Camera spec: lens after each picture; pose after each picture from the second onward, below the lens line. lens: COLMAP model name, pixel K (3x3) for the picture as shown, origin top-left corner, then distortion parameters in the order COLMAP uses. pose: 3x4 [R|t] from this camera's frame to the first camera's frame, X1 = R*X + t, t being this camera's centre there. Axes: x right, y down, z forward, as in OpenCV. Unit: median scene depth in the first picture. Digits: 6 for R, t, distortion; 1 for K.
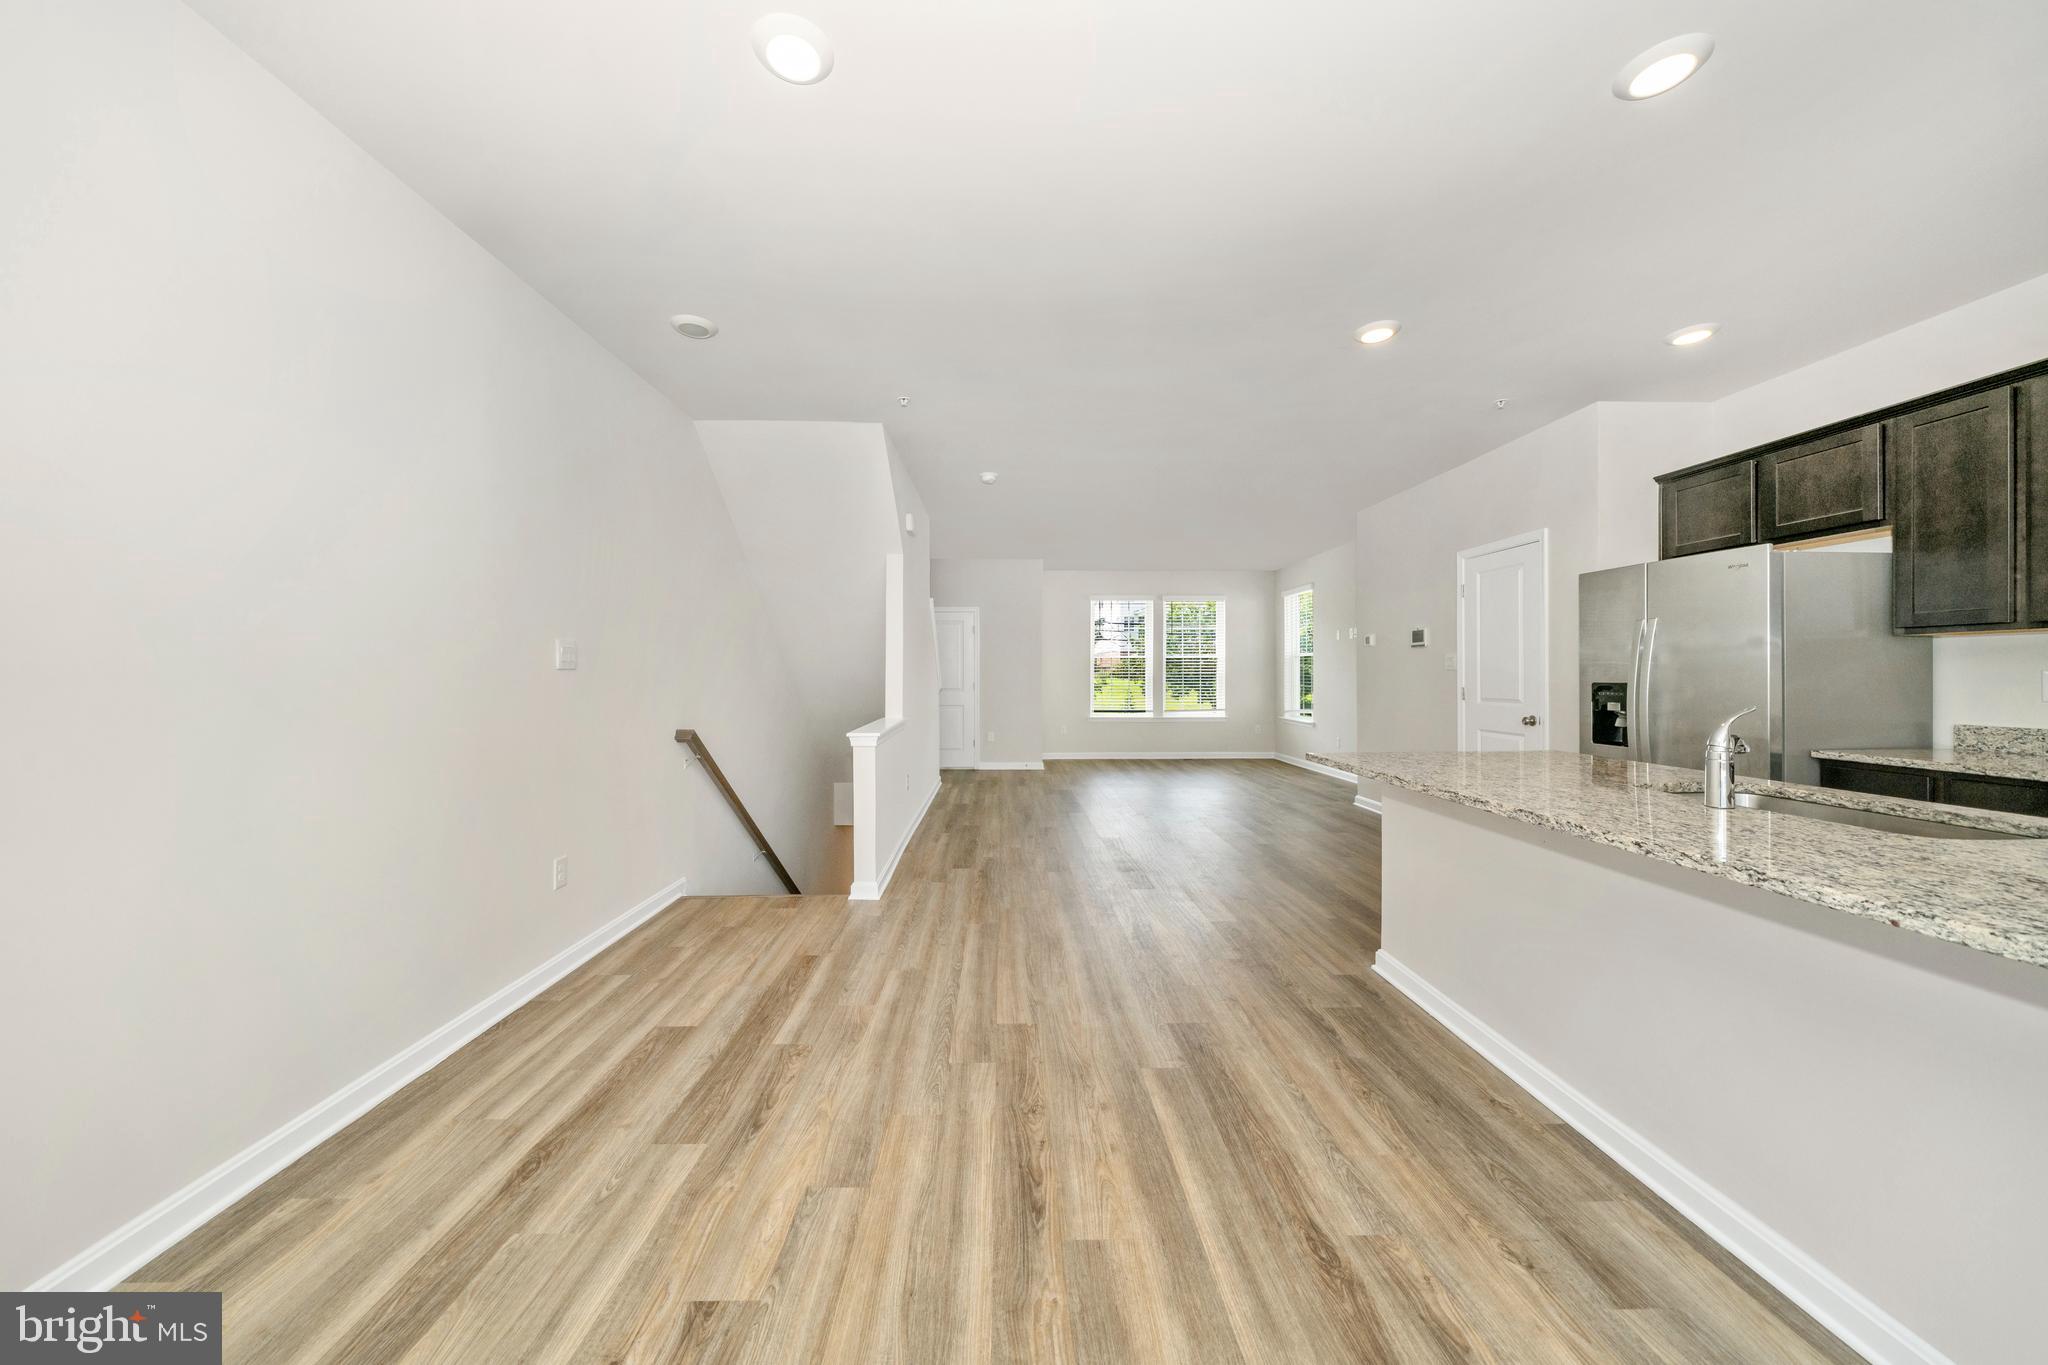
lens RADIAL K [[694.5, 0, 1018.5], [0, 694.5, 665.9], [0, 0, 1]] dist [-0.006000, 0.000194]
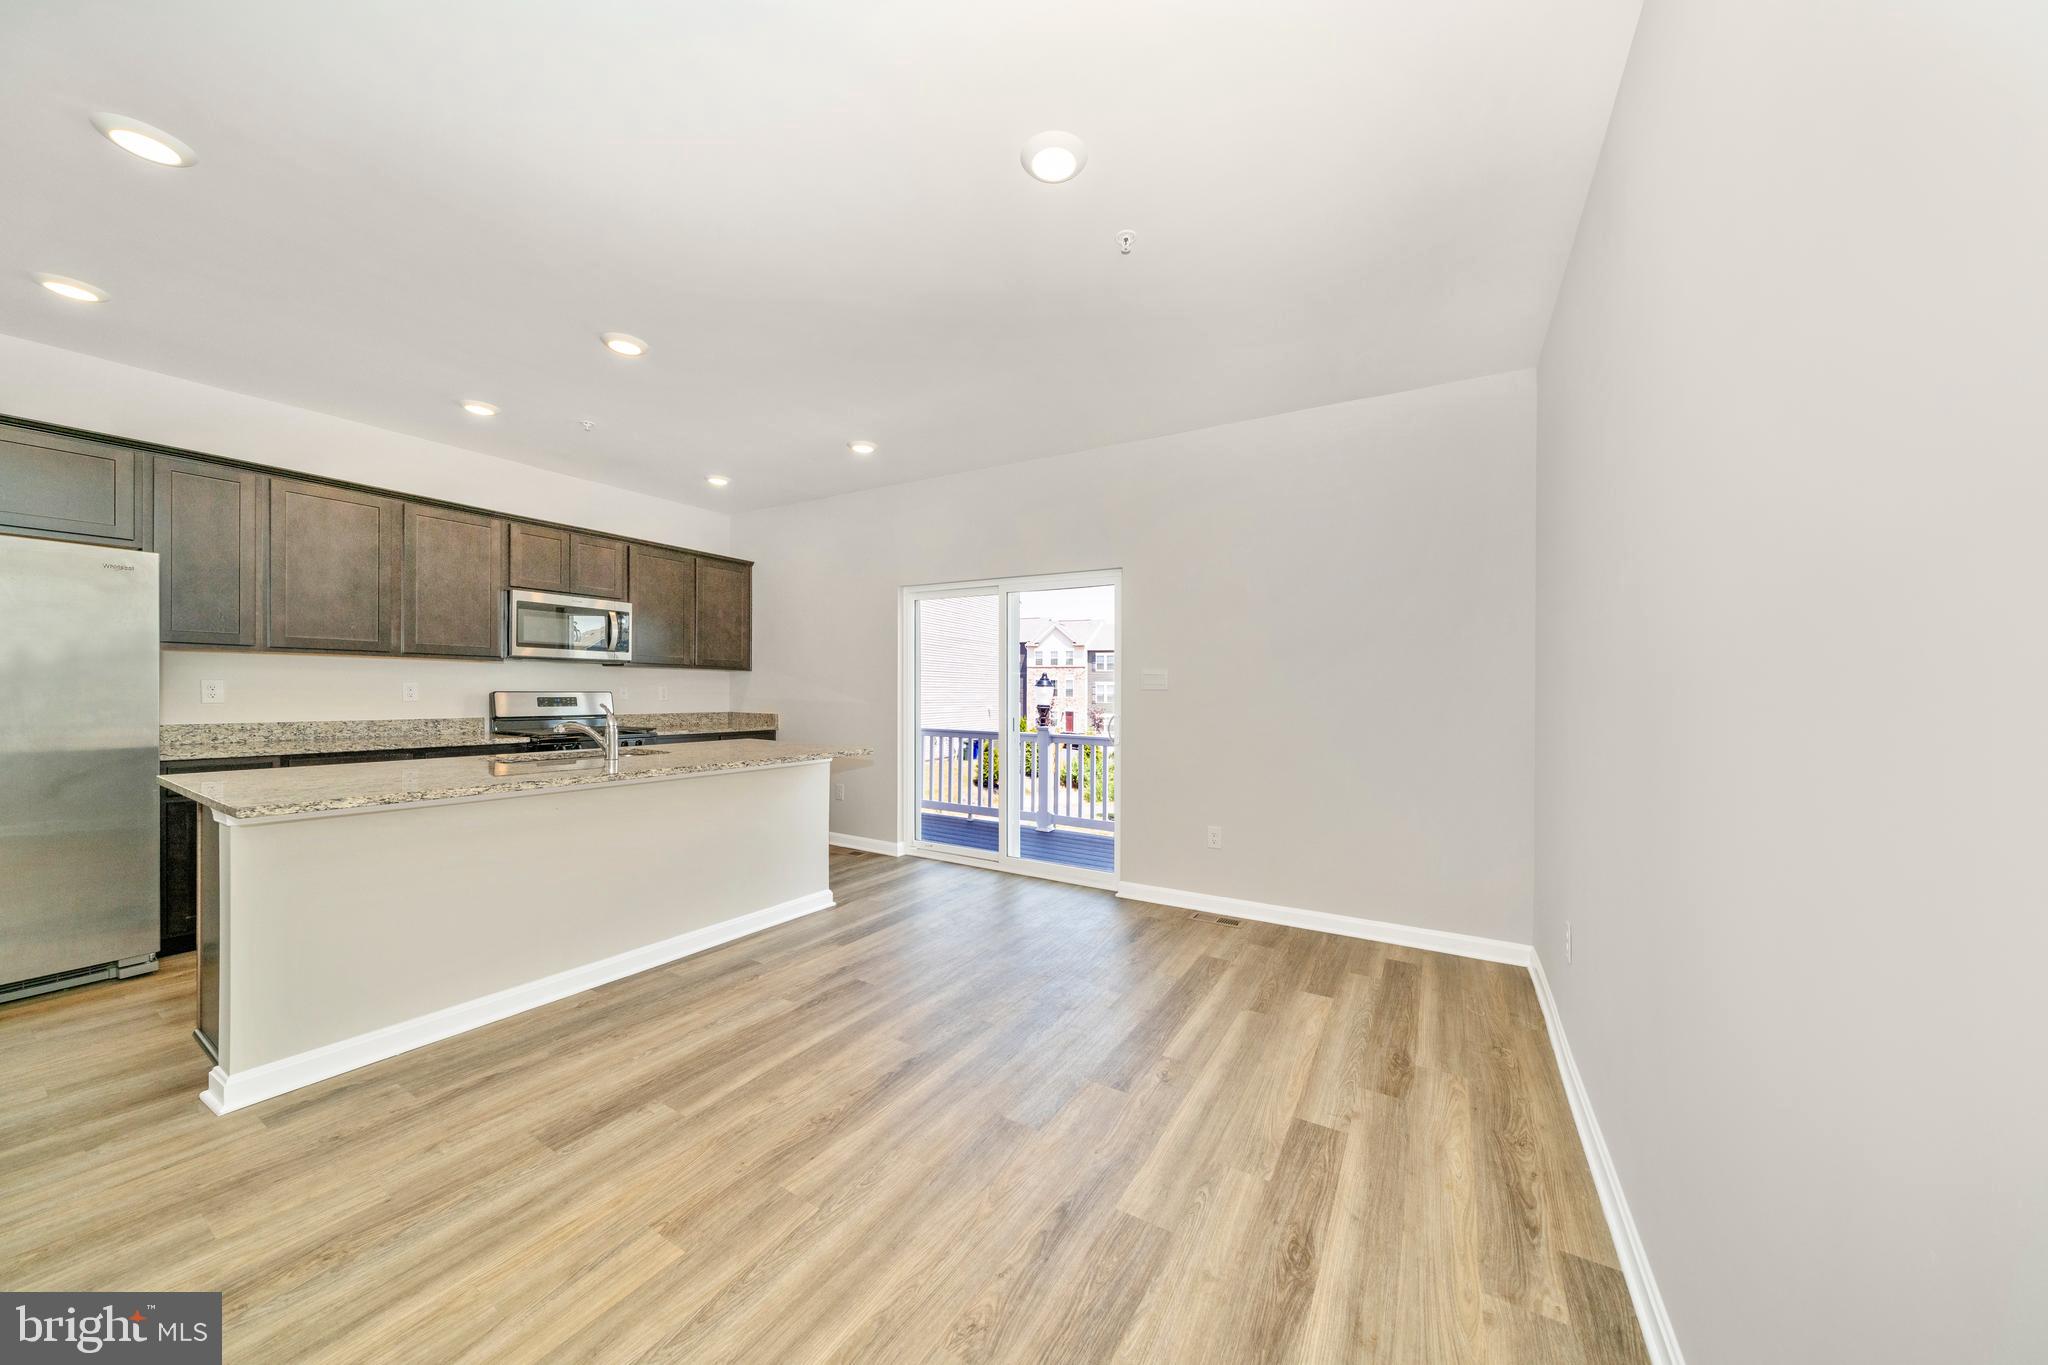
lens RADIAL K [[694.5, 0, 1025.3], [0, 694.5, 709.2], [0, 0, 1]] dist [-0.006000, 0.000194]
pose [[-0.843109, -0.024976, 0.537162, -0.550653], [-0.018902, 0.999680, 0.016813, 0.010089], [-0.537410, 0.004022, -0.843312, 1.223922]]
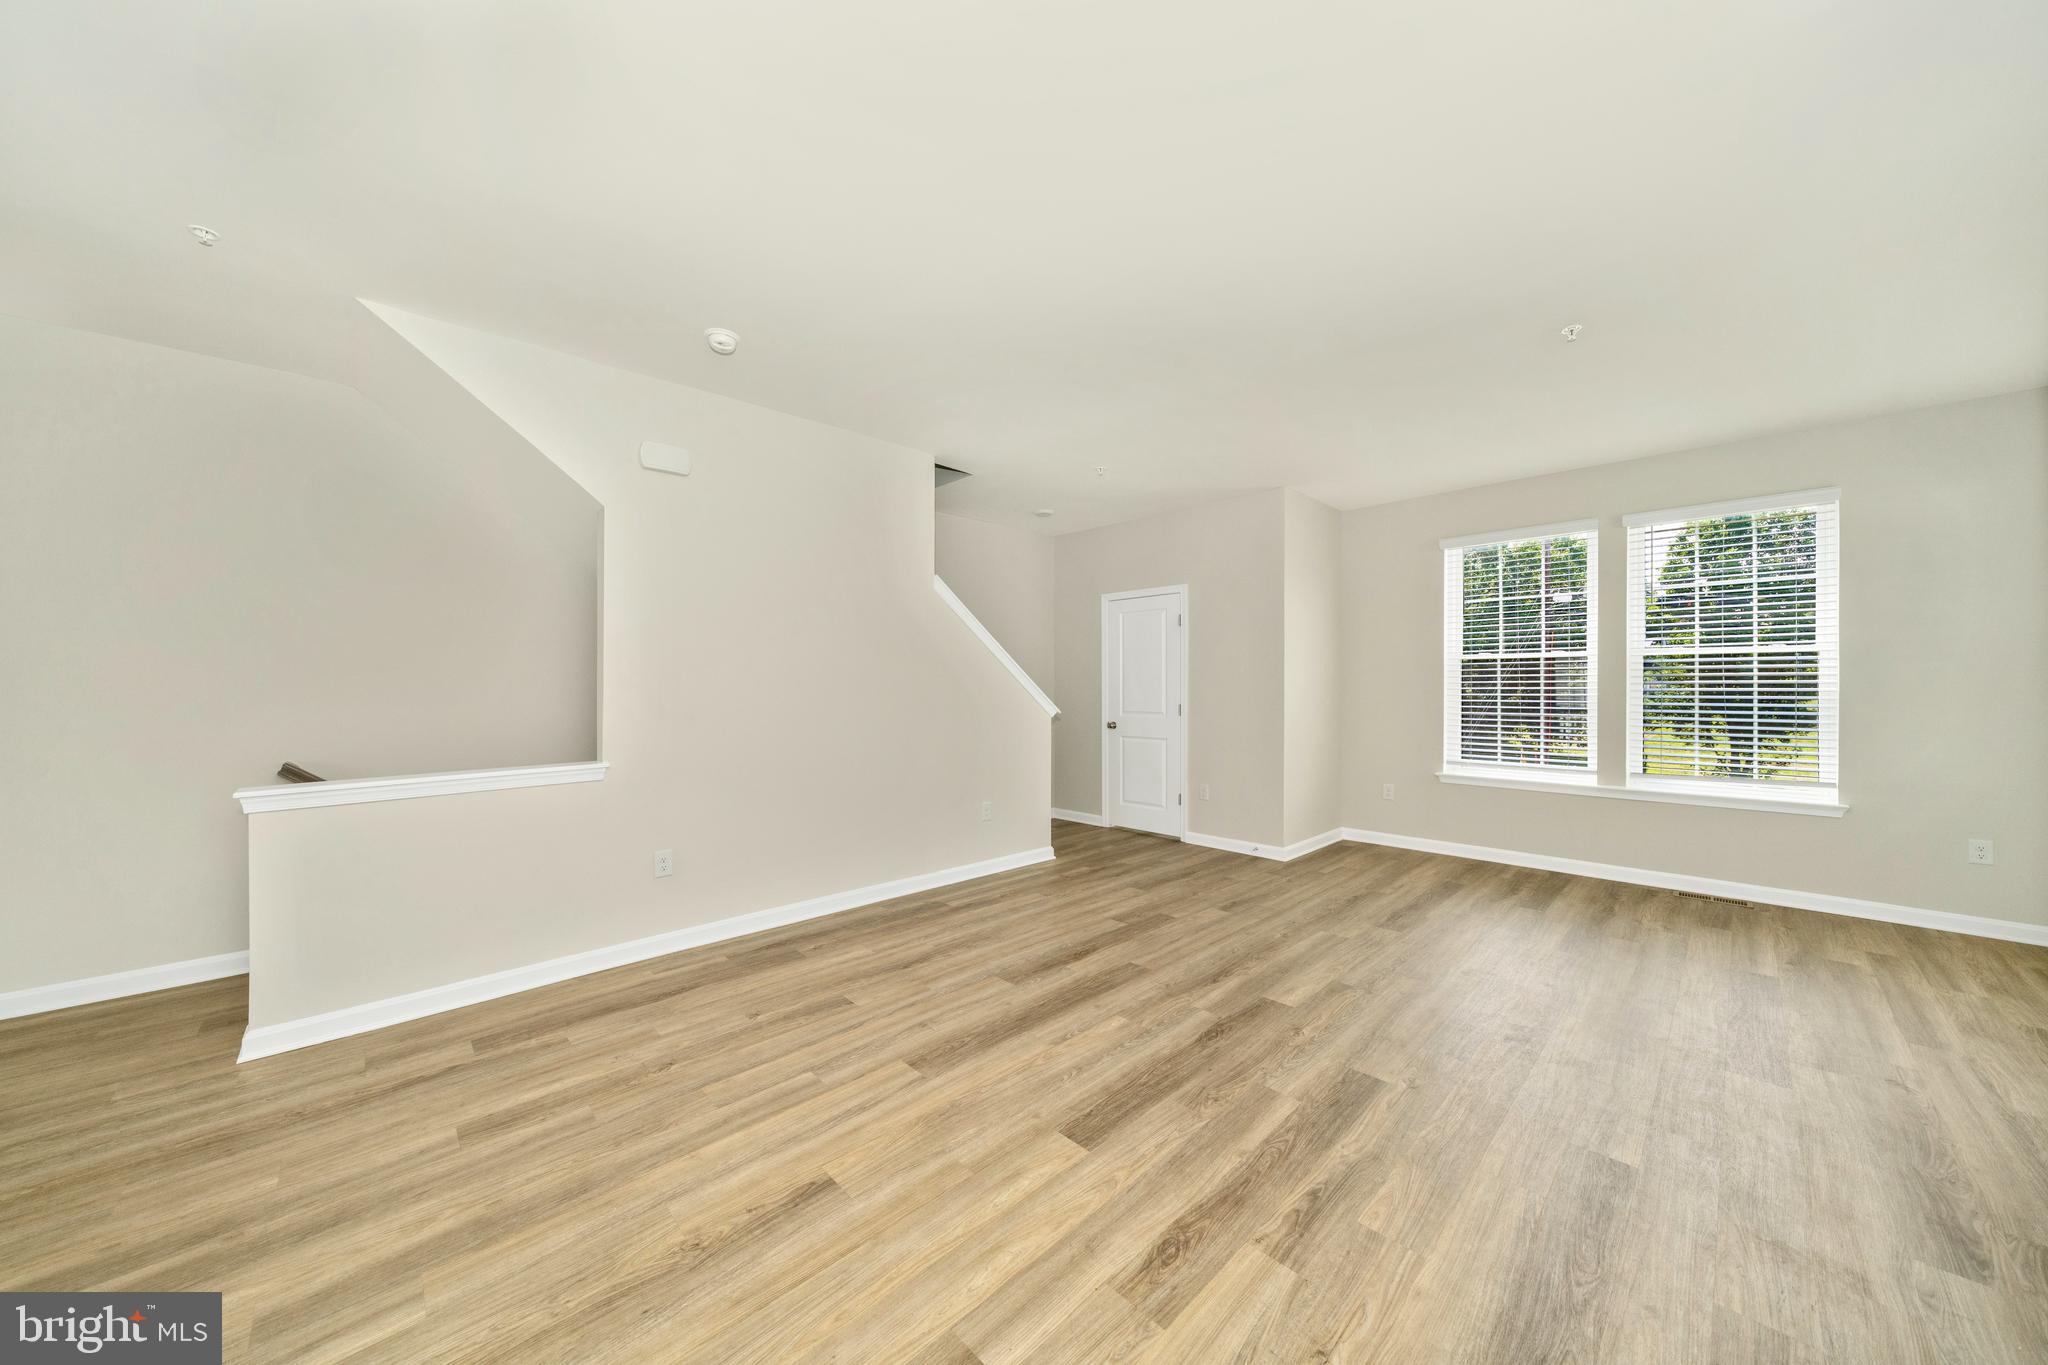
lens RADIAL K [[694.5, 0, 1023.5], [0, 694.5, 679.5], [0, 0, 1]] dist [-0.006000, 0.000194]
pose [[0.676758, -0.008363, -0.736158, 1.018143], [0.010601, 0.999943, -0.001614, 0.003422], [0.736129, -0.006712, 0.676808, 1.544700]]
